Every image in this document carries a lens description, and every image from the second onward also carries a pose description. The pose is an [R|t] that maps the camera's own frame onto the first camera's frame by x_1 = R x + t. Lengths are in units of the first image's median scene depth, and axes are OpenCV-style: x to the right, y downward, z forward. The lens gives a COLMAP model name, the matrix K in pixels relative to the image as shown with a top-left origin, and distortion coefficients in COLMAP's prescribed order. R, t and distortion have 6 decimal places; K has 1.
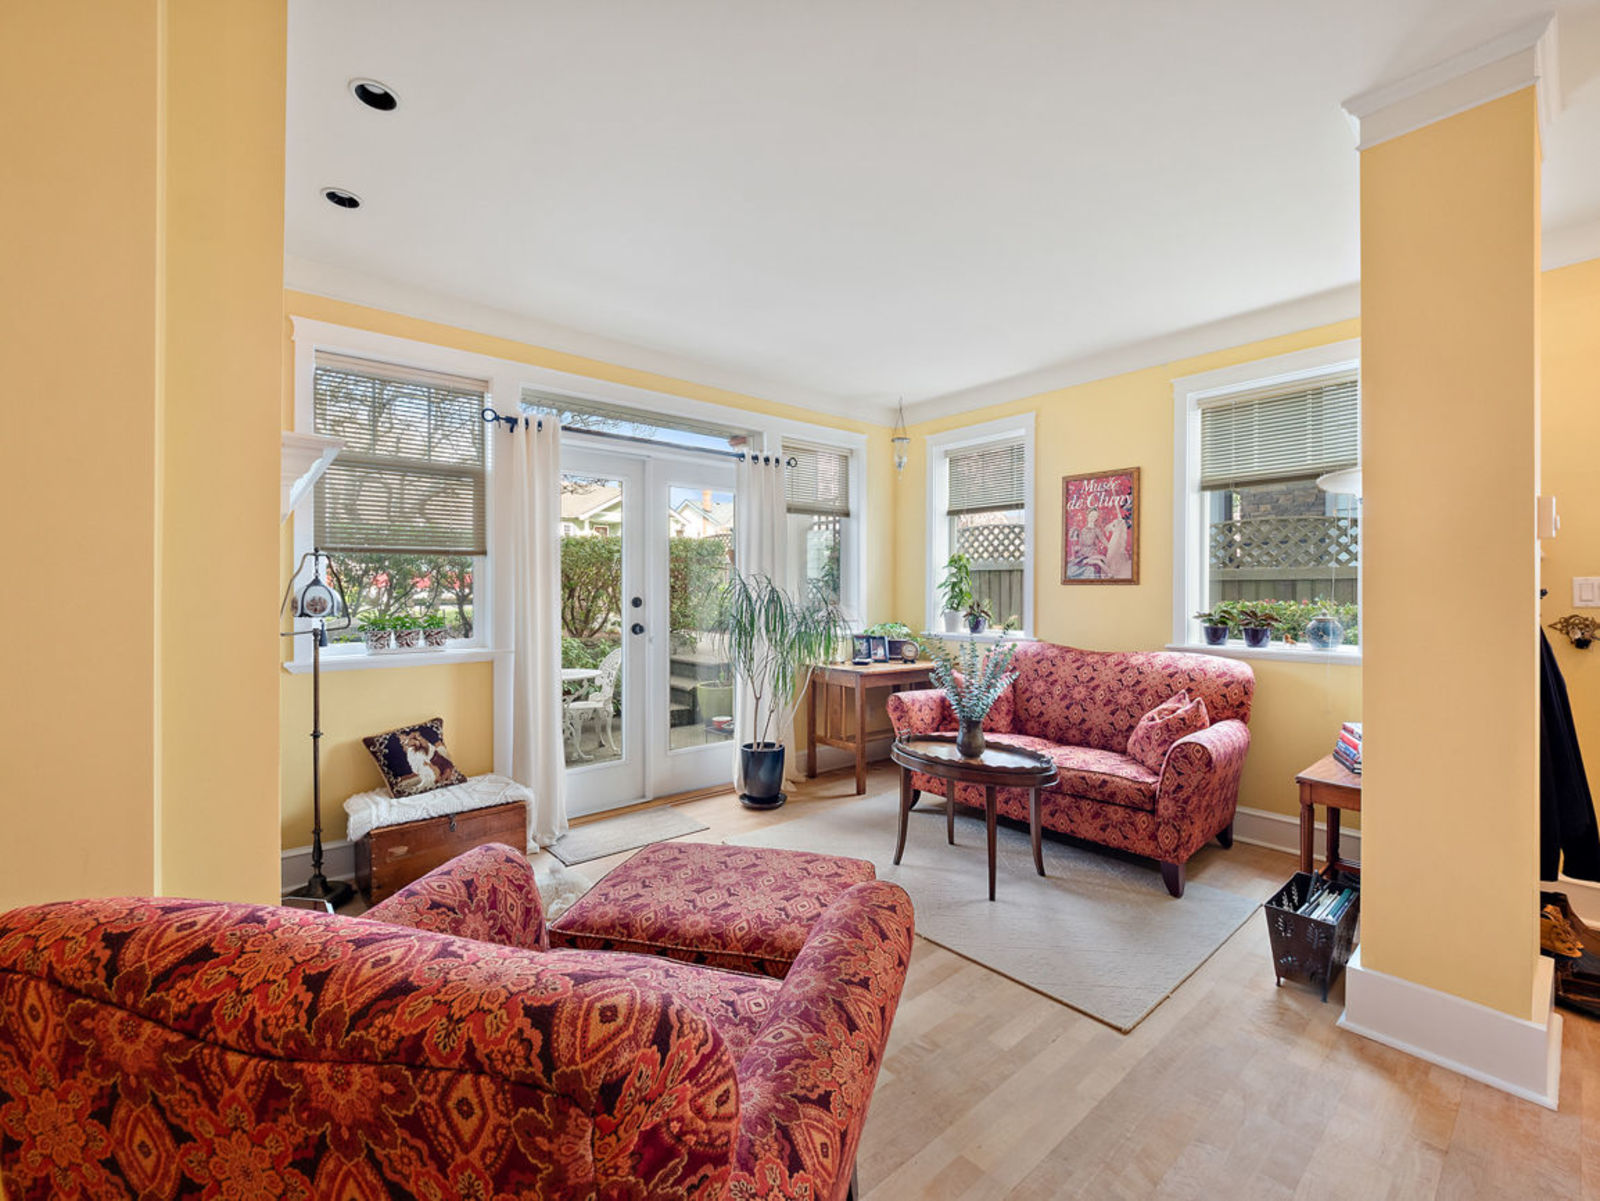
lens RADIAL K [[673.6, 0, 795.9], [0, 673.6, 594.8], [0, 0, 1]] dist [0.002543, -0.006165]
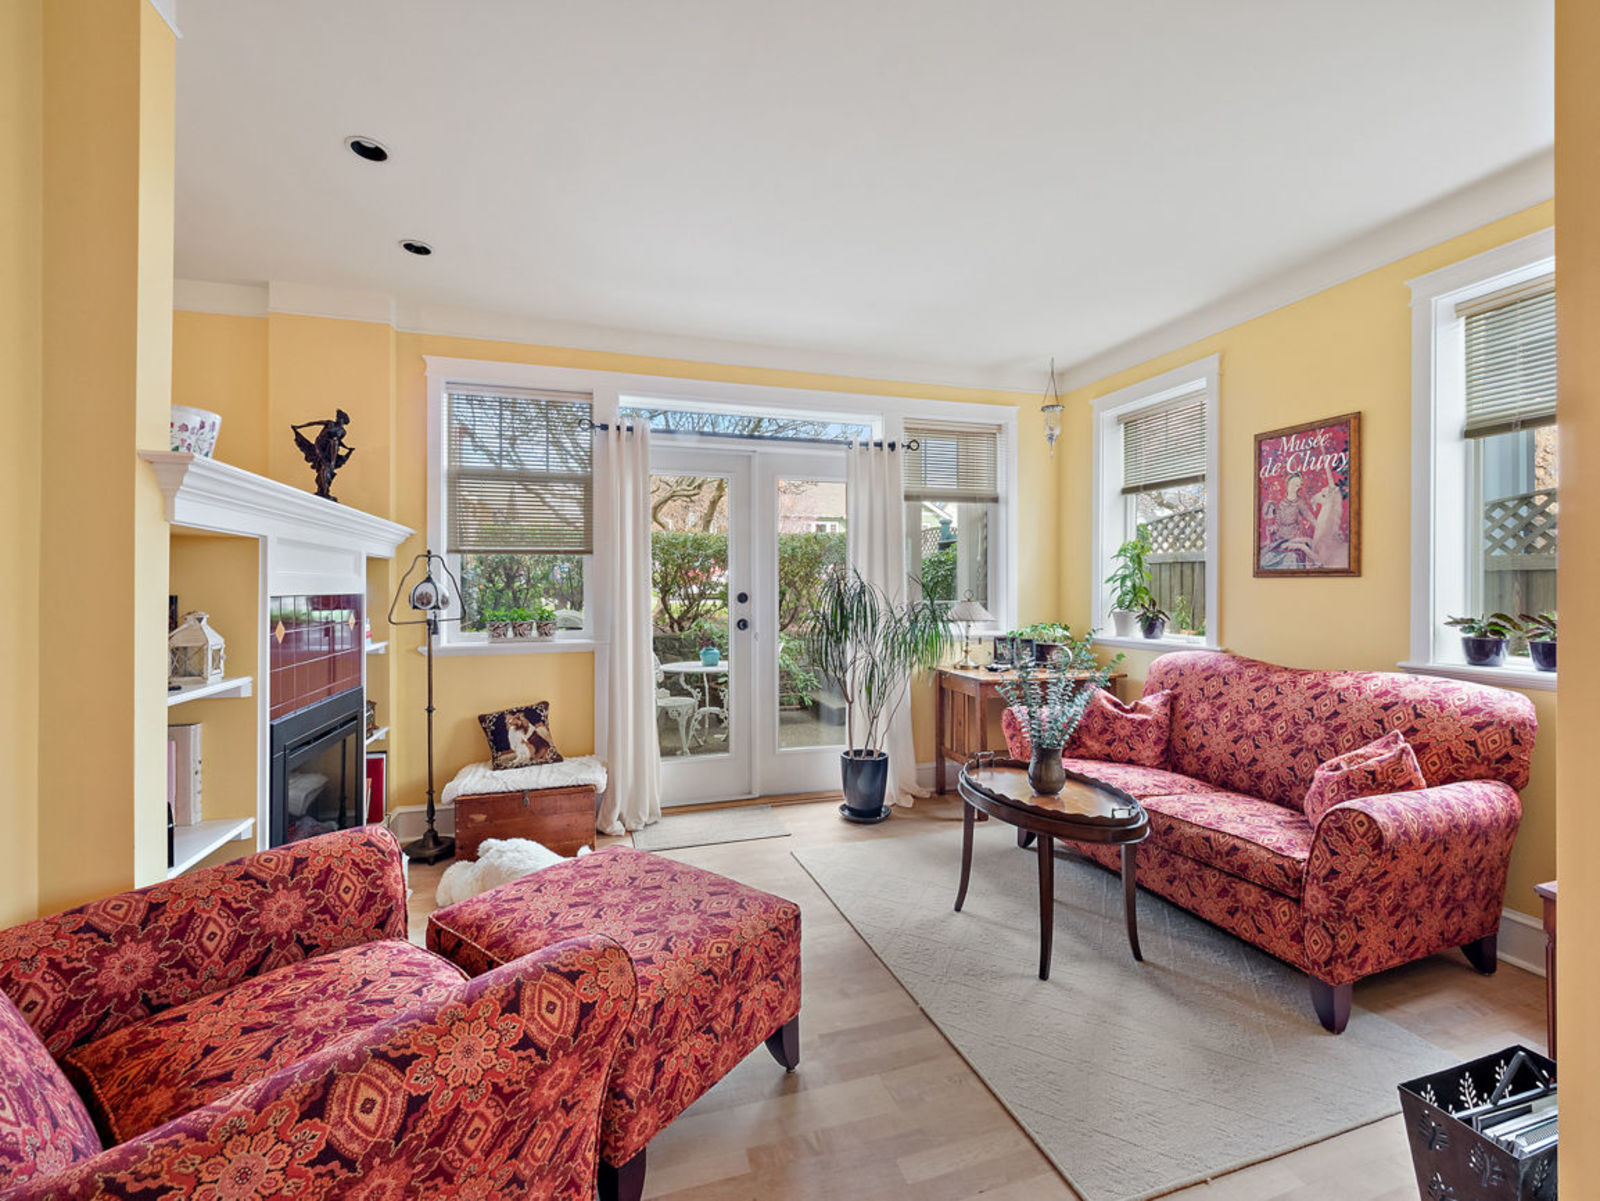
lens RADIAL K [[673.6, 0, 801.9], [0, 673.6, 587.8], [0, 0, 1]] dist [0.002543, -0.006165]
pose [[0.923220, -0.000895, -0.384271, 0.248343], [-0.000517, 0.999993, -0.003570, -0.000398], [0.384272, 0.003495, 0.923213, 0.121247]]
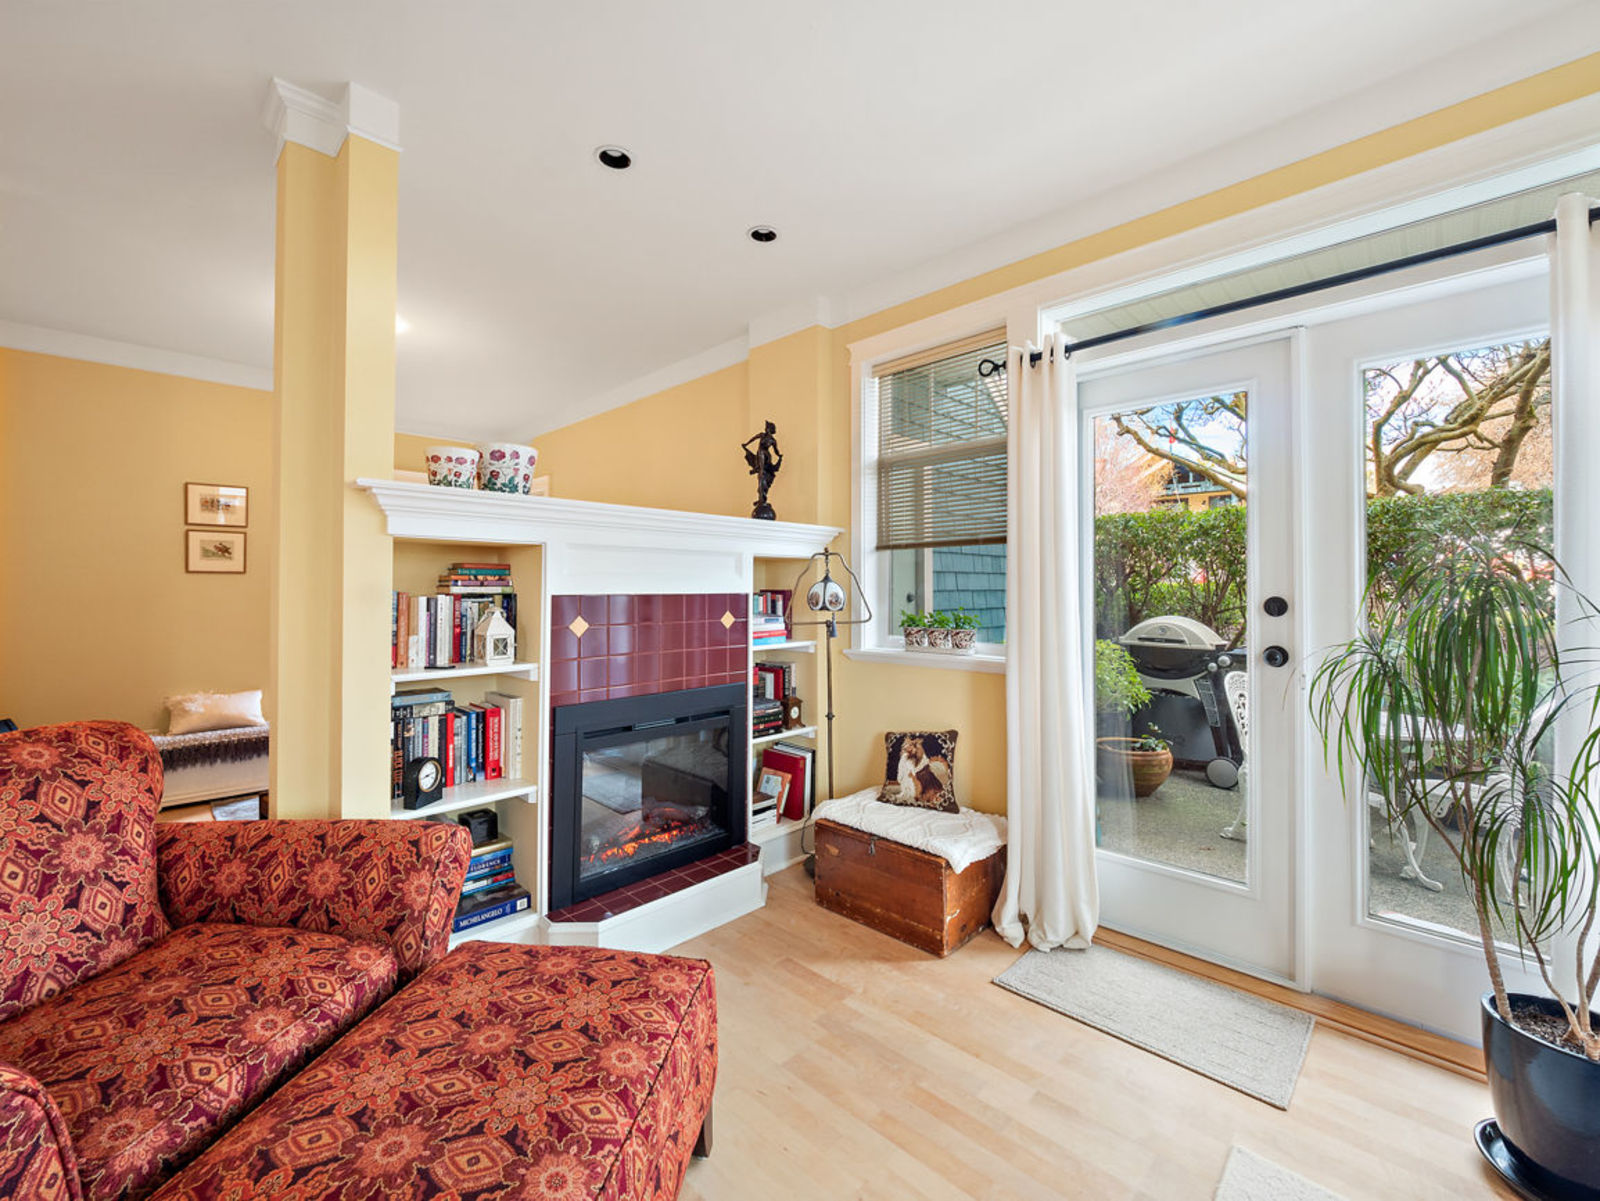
lens RADIAL K [[673.6, 0, 797.0], [0, 673.6, 581.3], [0, 0, 1]] dist [0.002543, -0.006165]
pose [[0.095023, -0.009979, -0.995425, 0.284235], [-0.001528, 0.999947, -0.010170, -0.002506], [0.995474, 0.002487, 0.095002, 0.620493]]
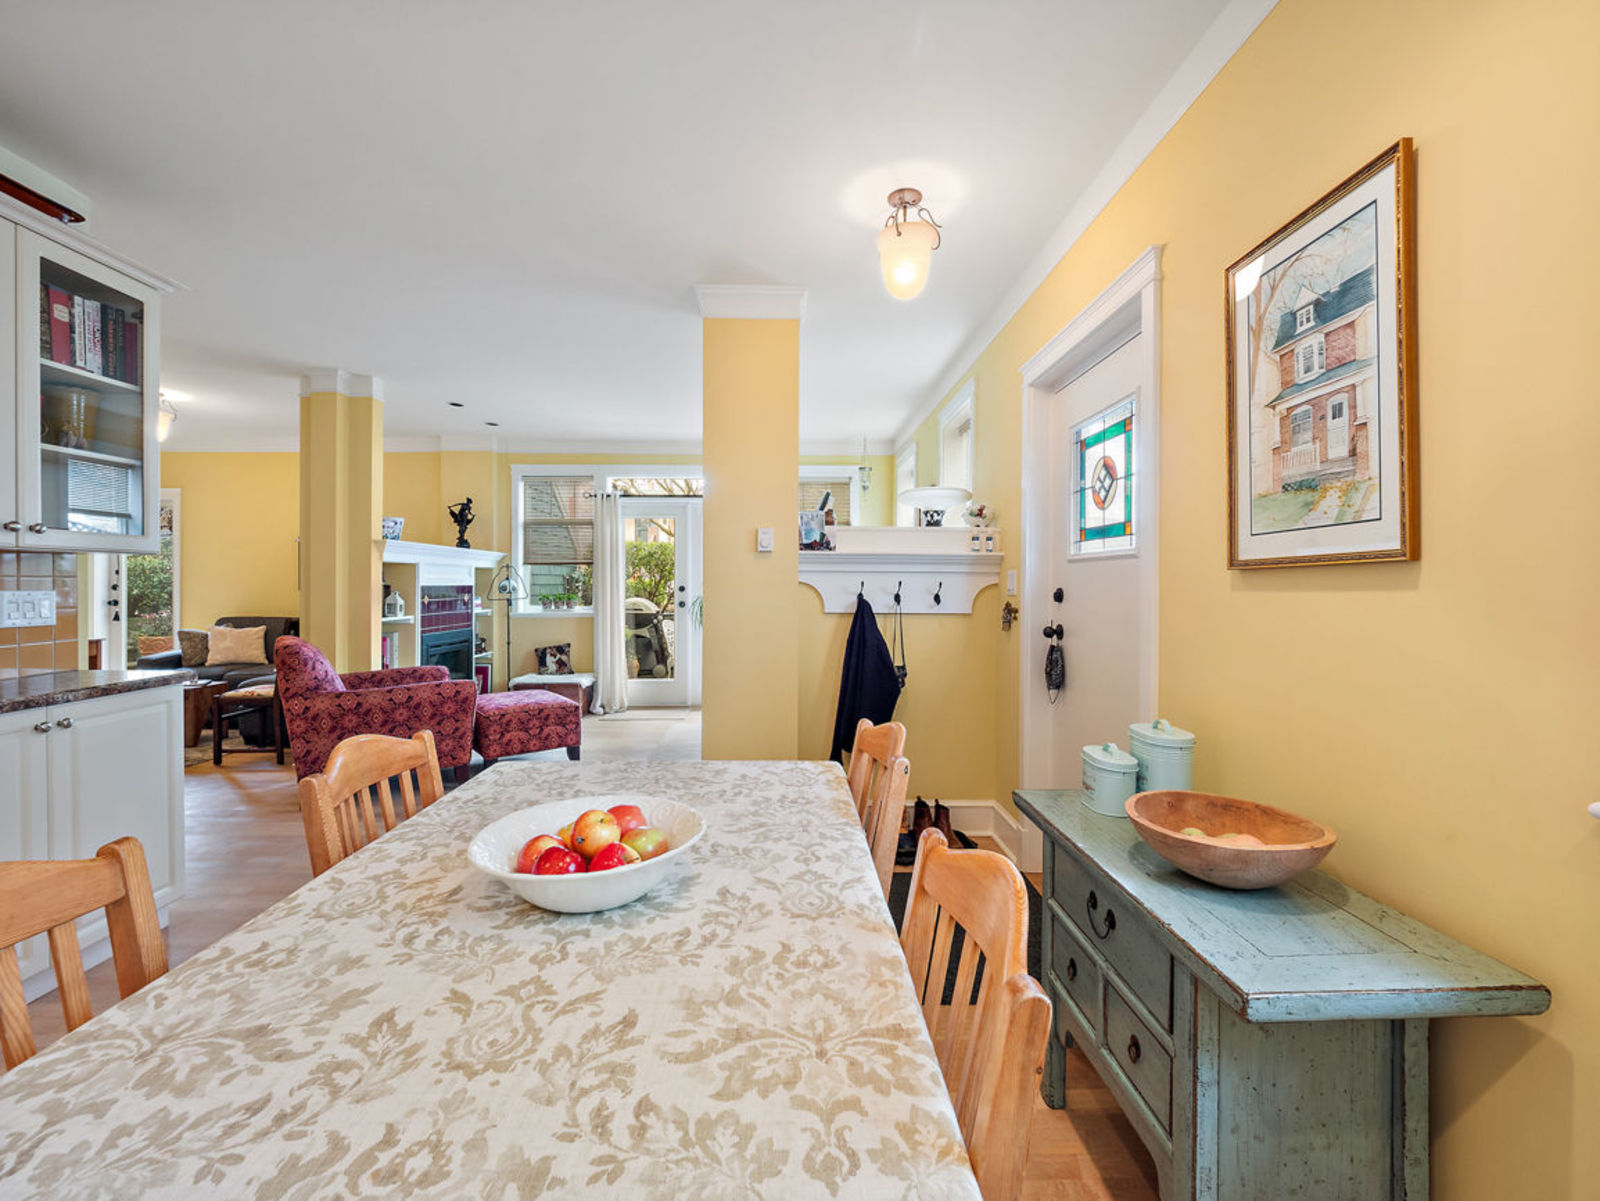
lens RADIAL K [[673.6, 0, 811.3], [0, 673.6, 589.9], [0, 0, 1]] dist [0.002543, -0.006165]
pose [[0.788301, 0.006834, -0.615252, 1.165750], [-0.003002, 0.999969, 0.007261, 0.000576], [0.615283, -0.003877, 0.788297, -0.155269]]
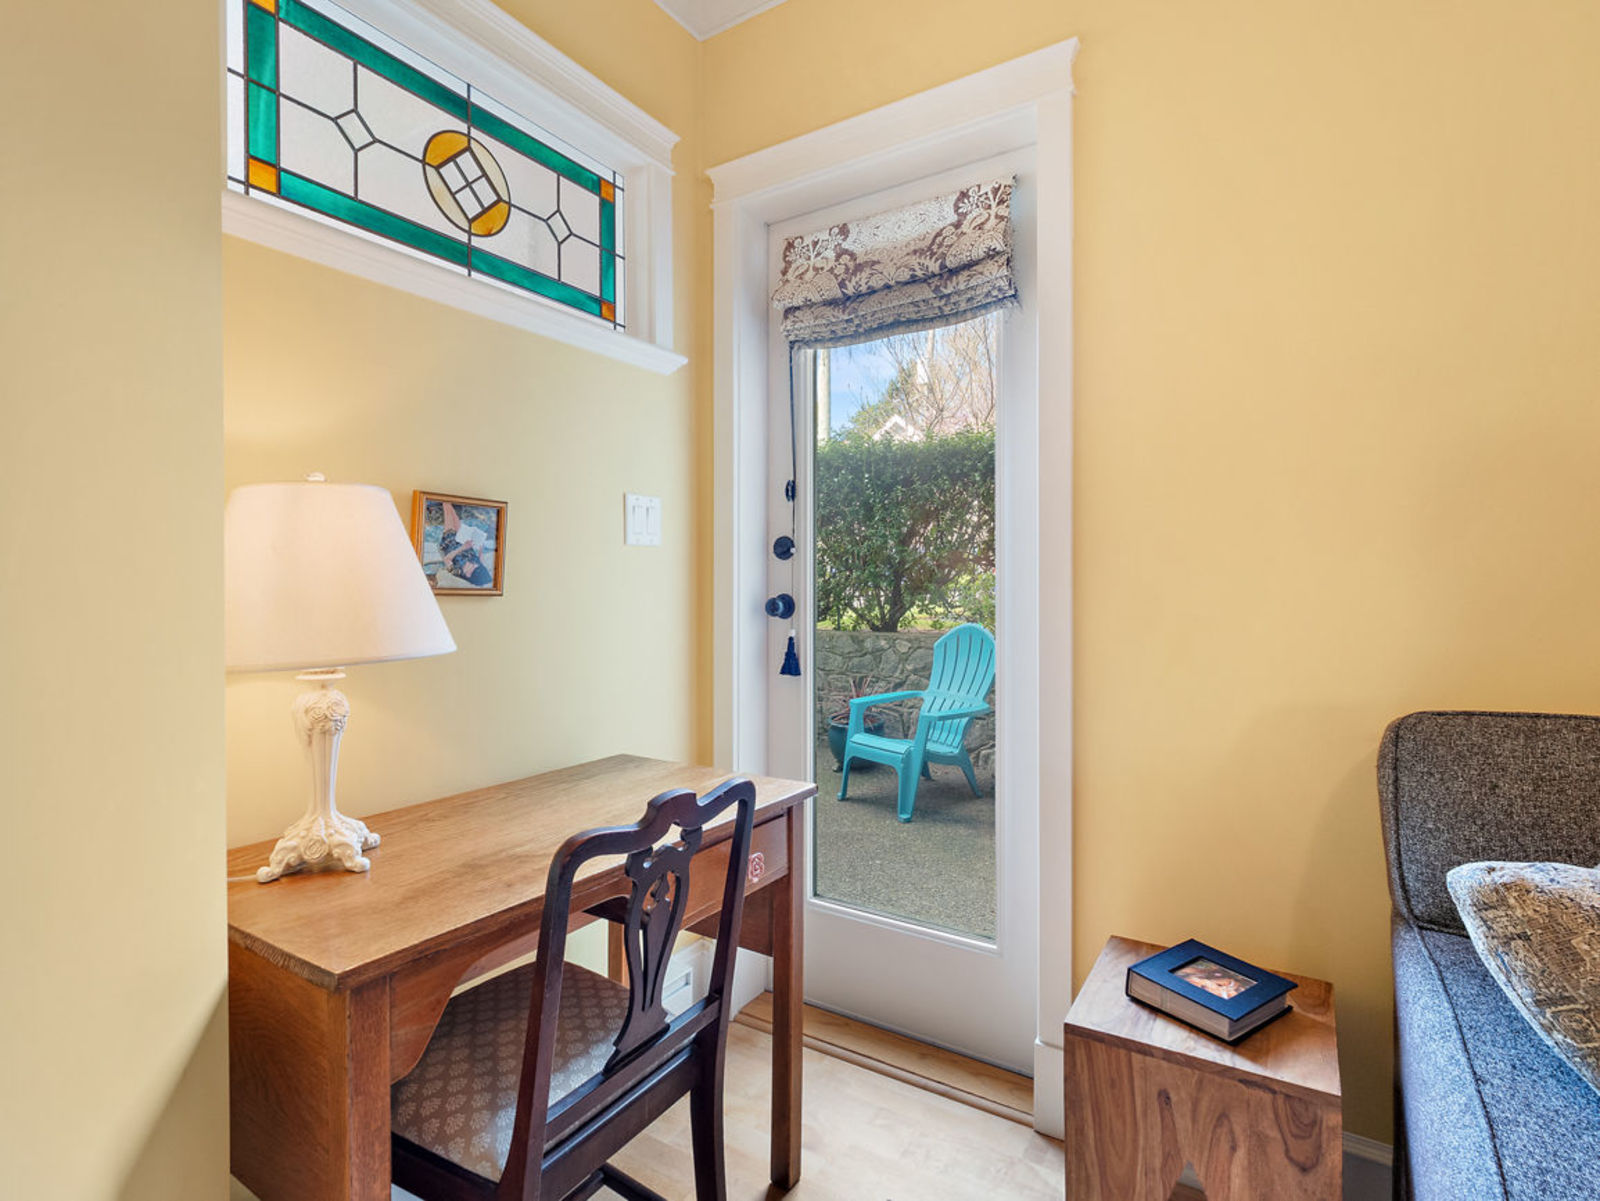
lens RADIAL K [[753.8, 0, 772.2], [0, 753.8, 586.6], [0, 0, 1]] dist [-0.002884, -0.000475]
pose [[0.307377, 0.003954, -0.951580, -0.906982], [0.006733, 0.999957, 0.006330, 0.036434], [0.951564, -0.008353, 0.307337, -0.059095]]
